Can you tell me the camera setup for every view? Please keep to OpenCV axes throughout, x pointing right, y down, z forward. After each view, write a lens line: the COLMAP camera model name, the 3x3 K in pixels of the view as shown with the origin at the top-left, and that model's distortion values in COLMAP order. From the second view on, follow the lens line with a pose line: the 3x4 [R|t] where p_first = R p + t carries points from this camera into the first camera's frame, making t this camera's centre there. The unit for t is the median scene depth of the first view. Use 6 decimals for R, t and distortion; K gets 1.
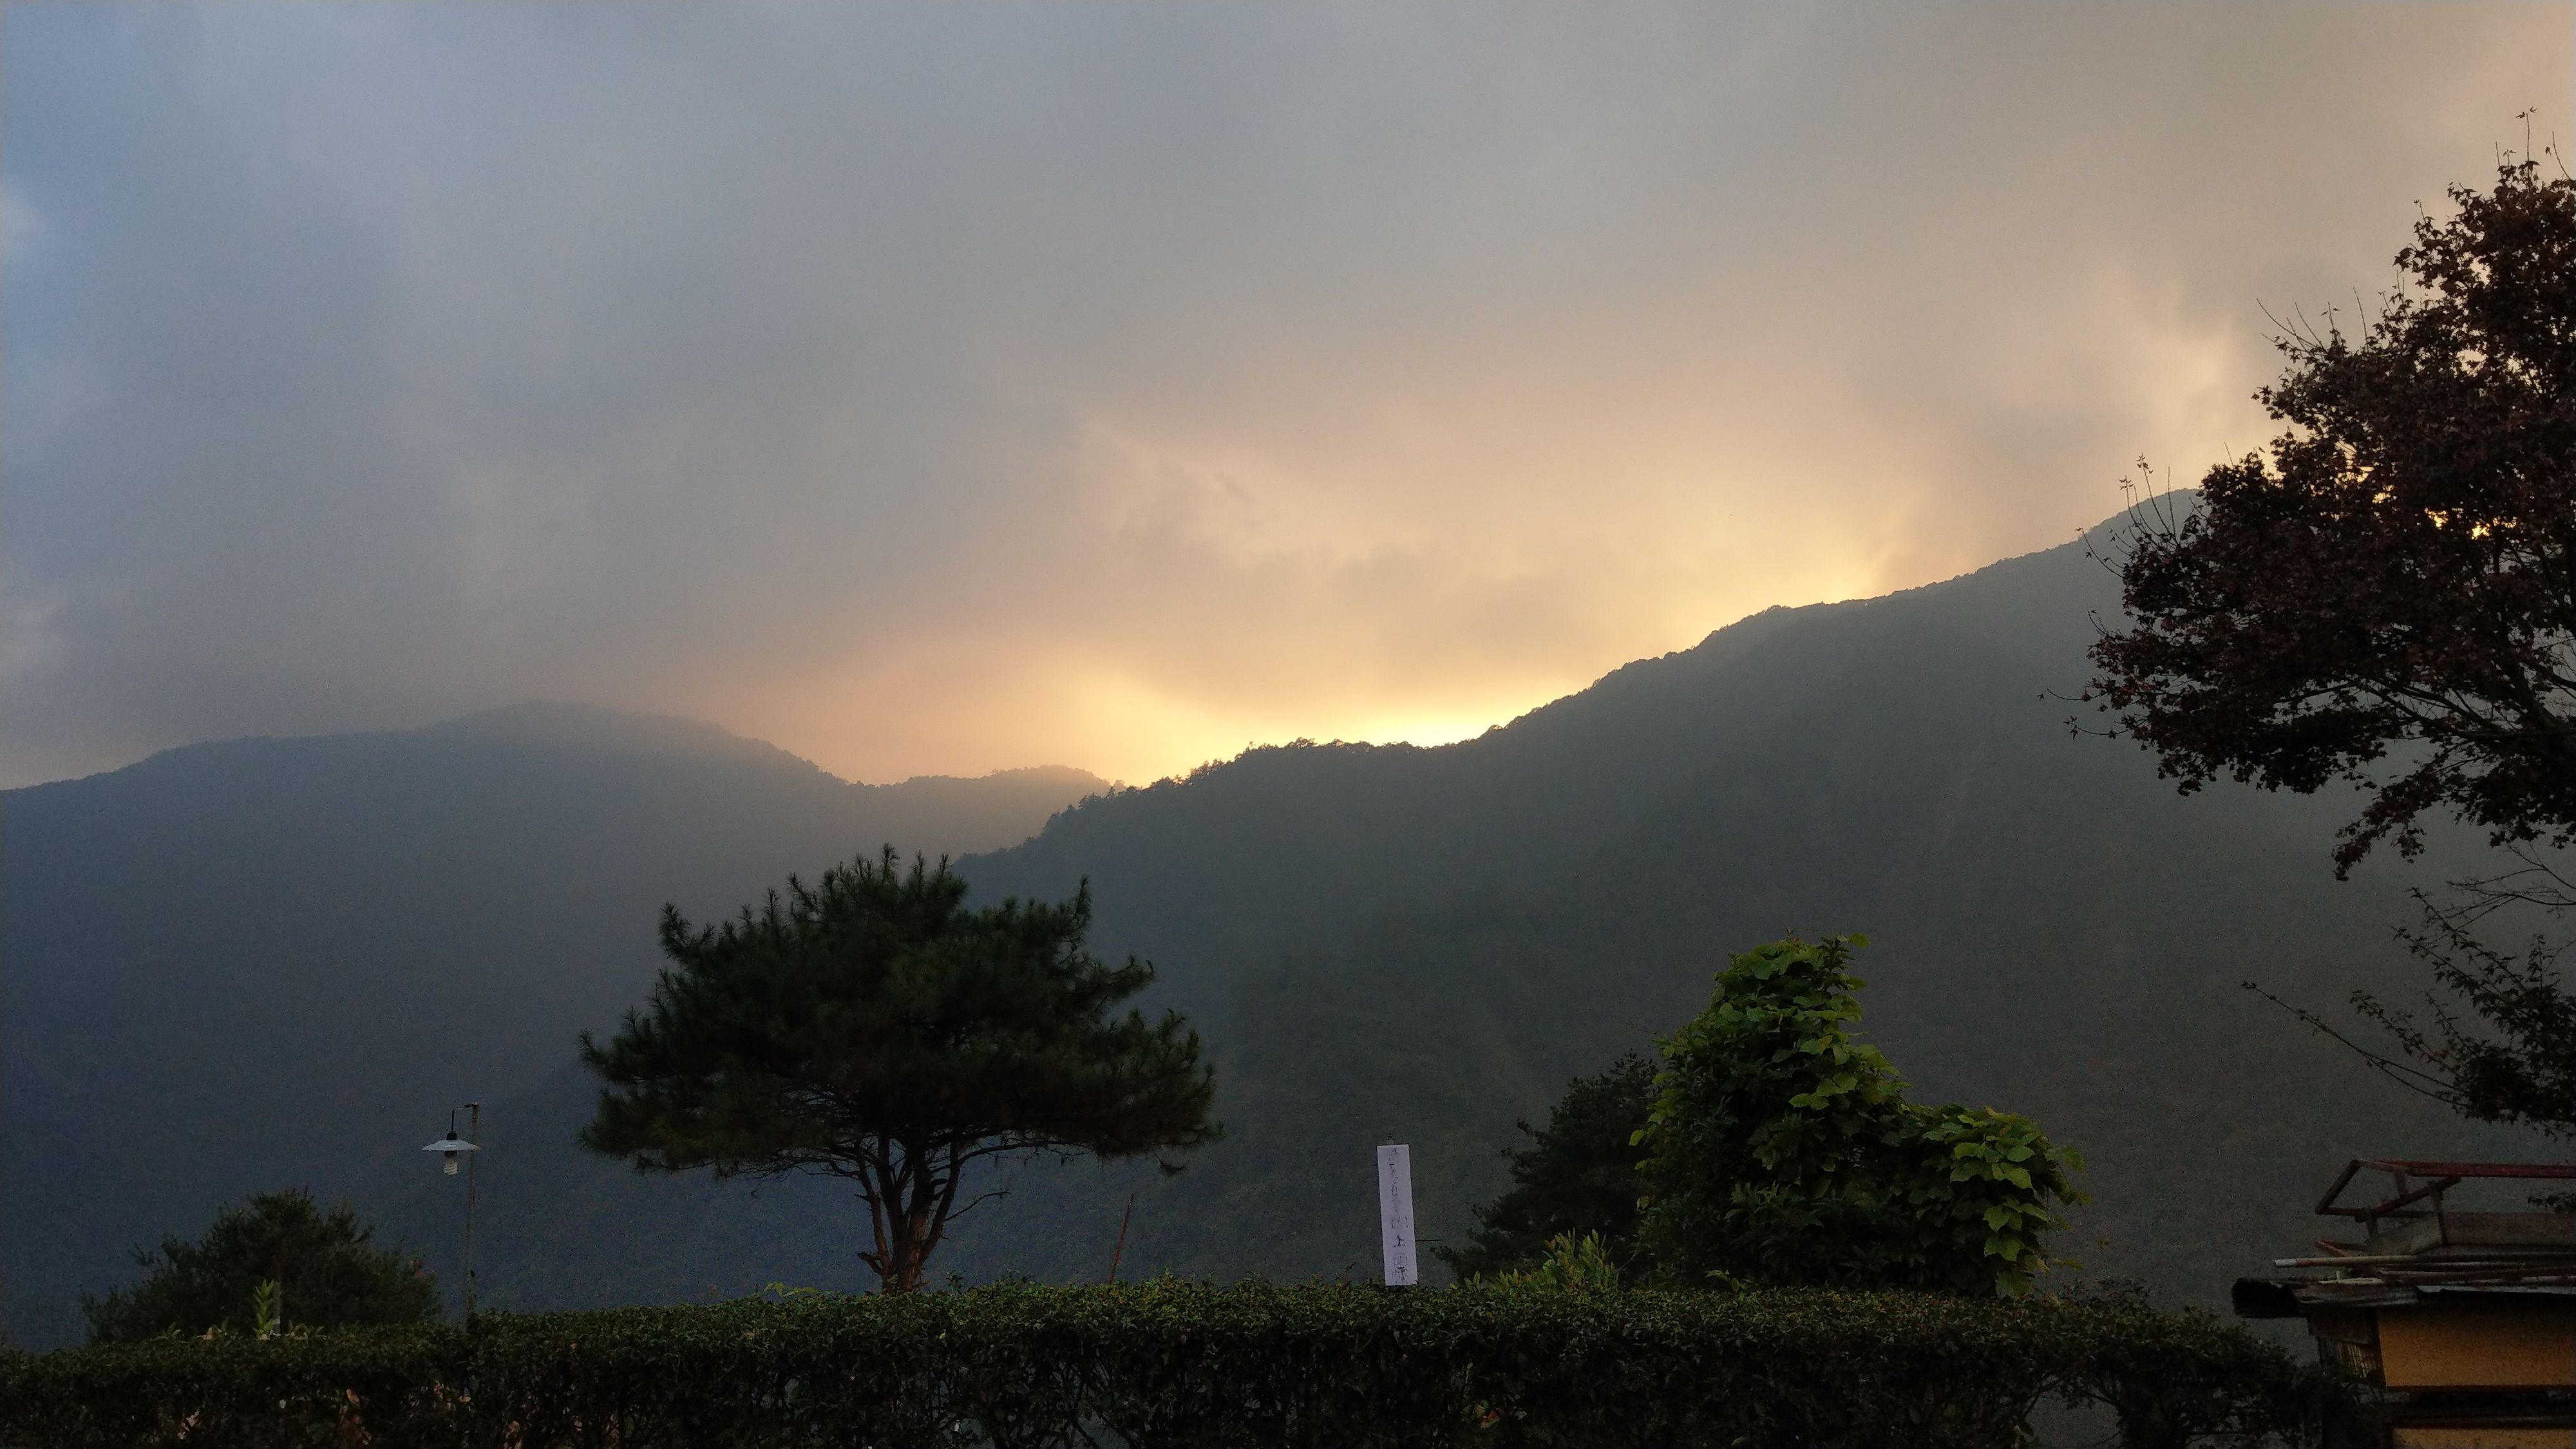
lens RADIAL K [[2033.6, 0, 1288.0], [0, 2033.6, 724.5], [0, 0, 1]] dist [0.020948, -0.019349]
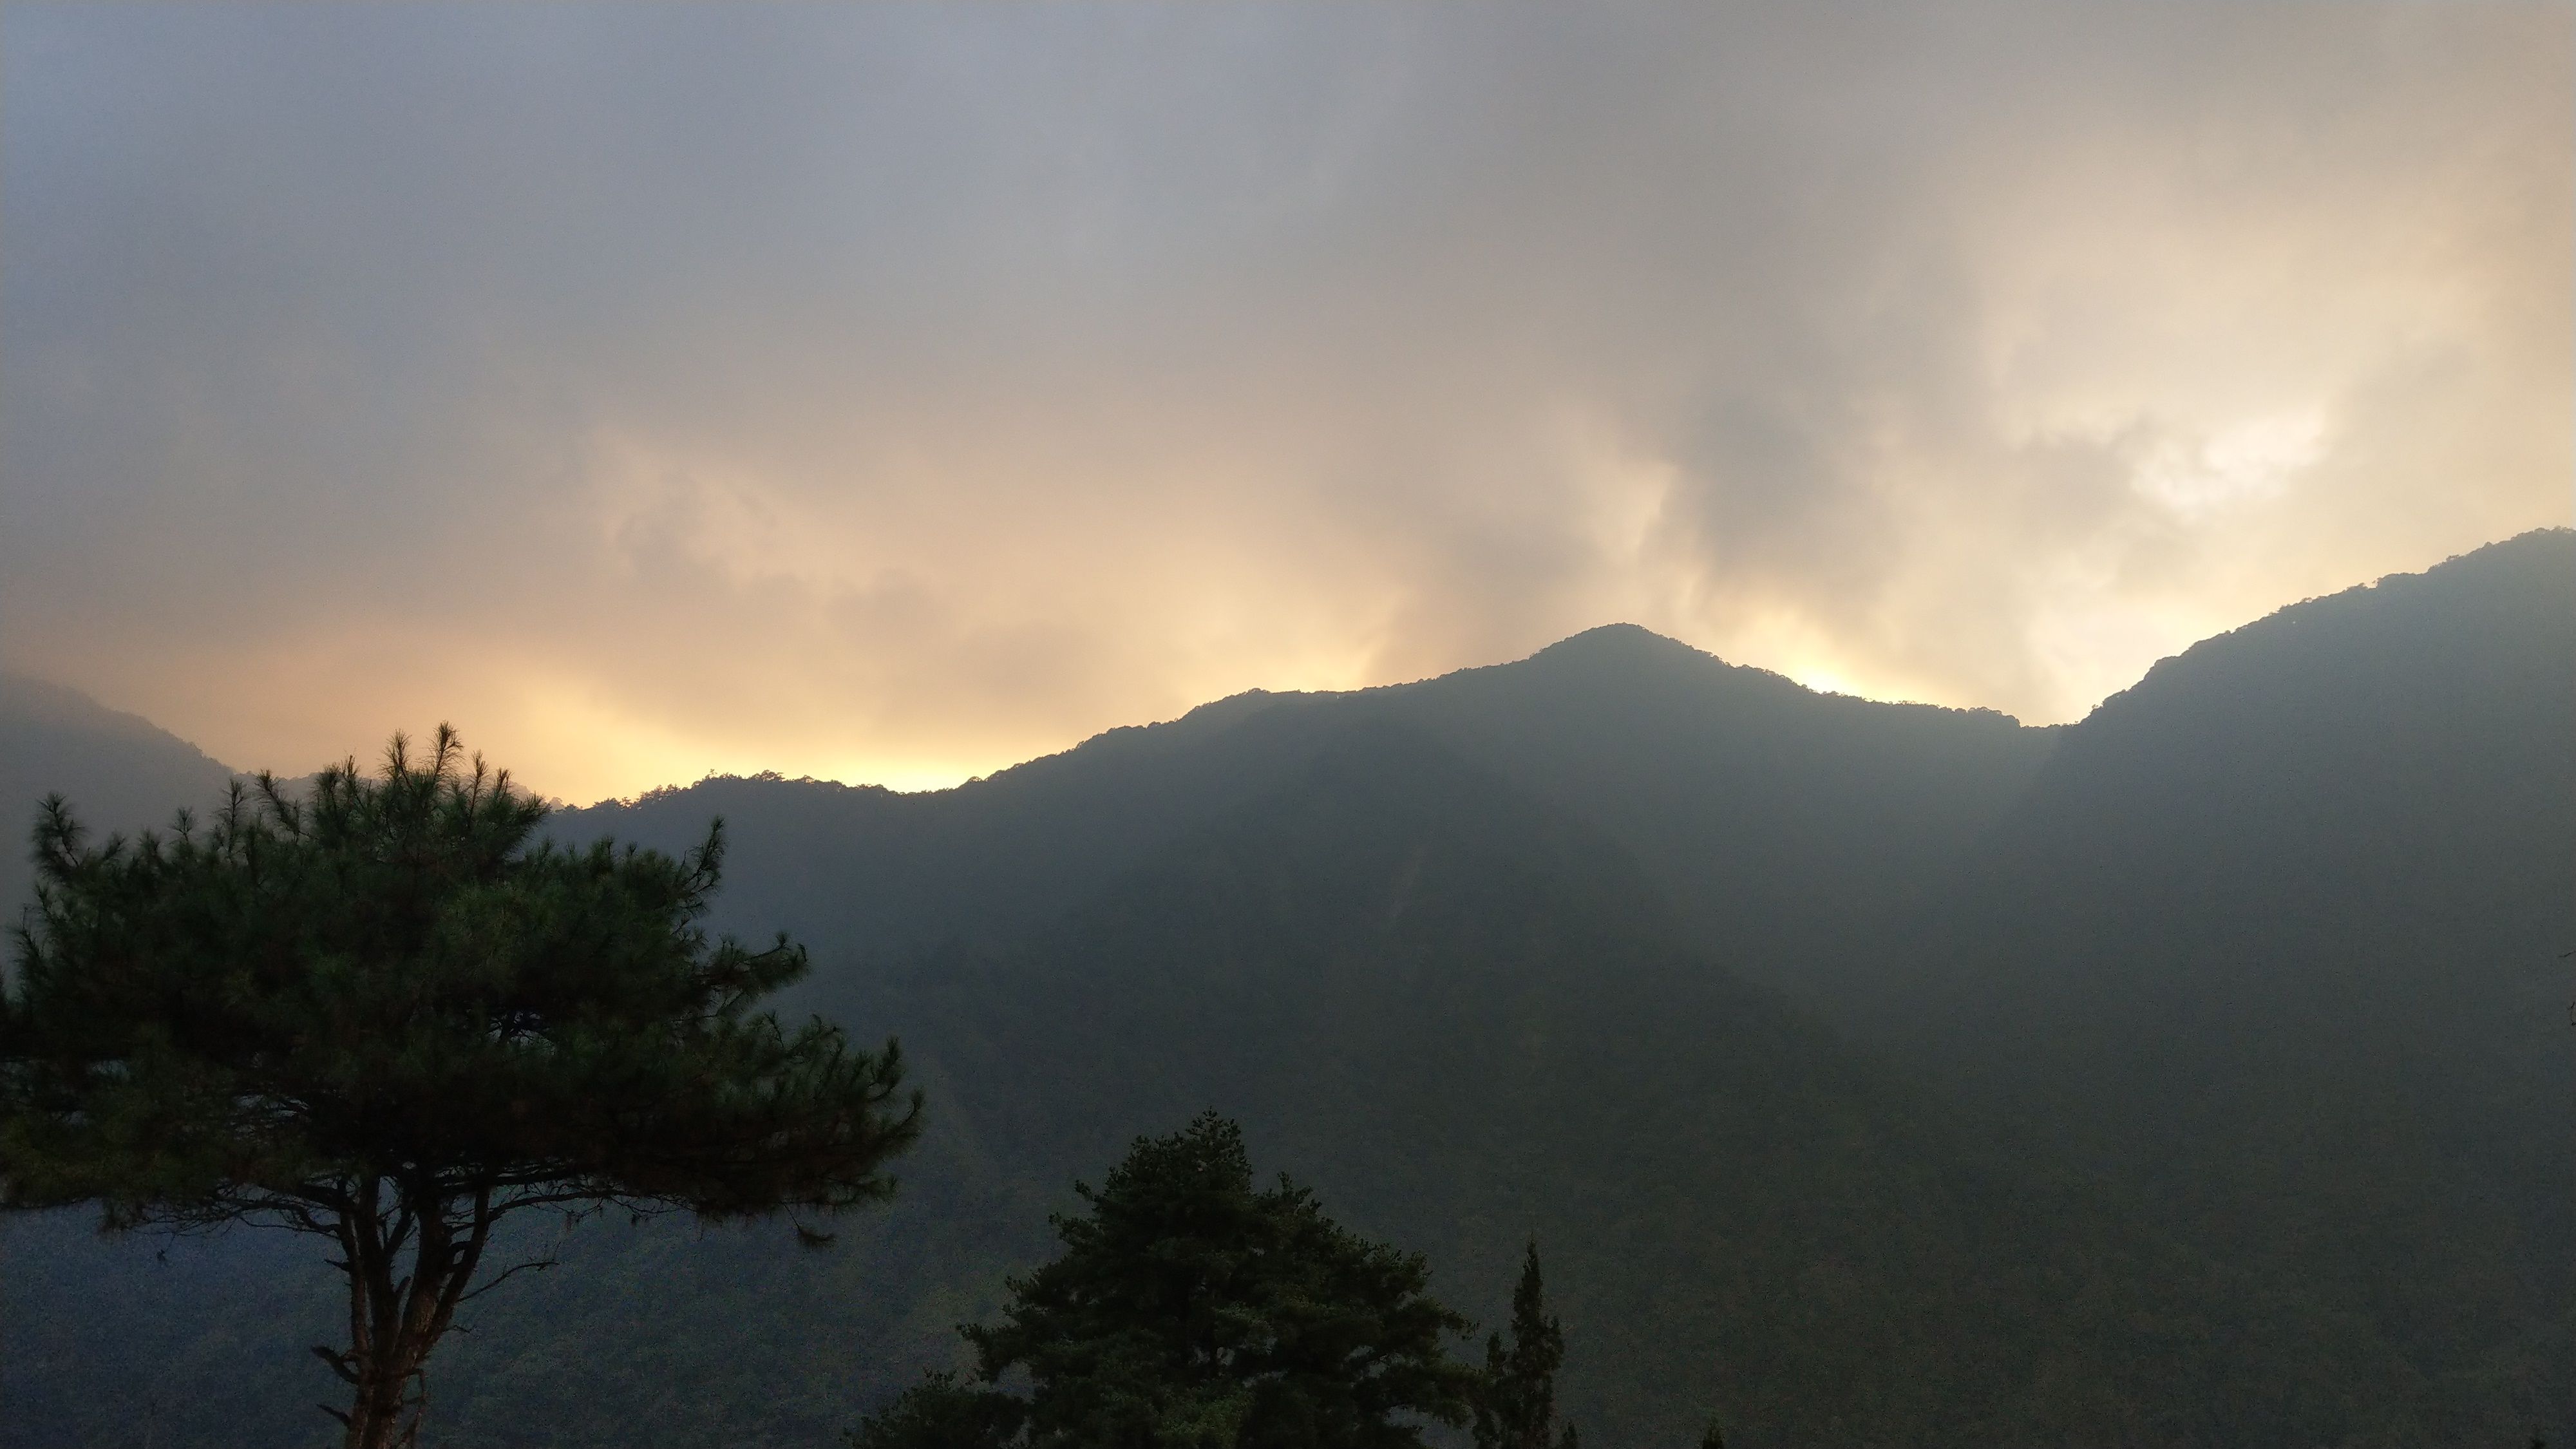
lens RADIAL K [[1961.5, 0, 1289.6], [0, 1961.5, 774.7], [0, 0, 1]] dist [0.007023, -0.046861]
pose [[0.954994, 0.100732, 0.278996, -0.103725], [-0.097102, 0.994913, -0.026835, 0.060072], [-0.280280, -0.001464, 0.959917, 0.298591]]
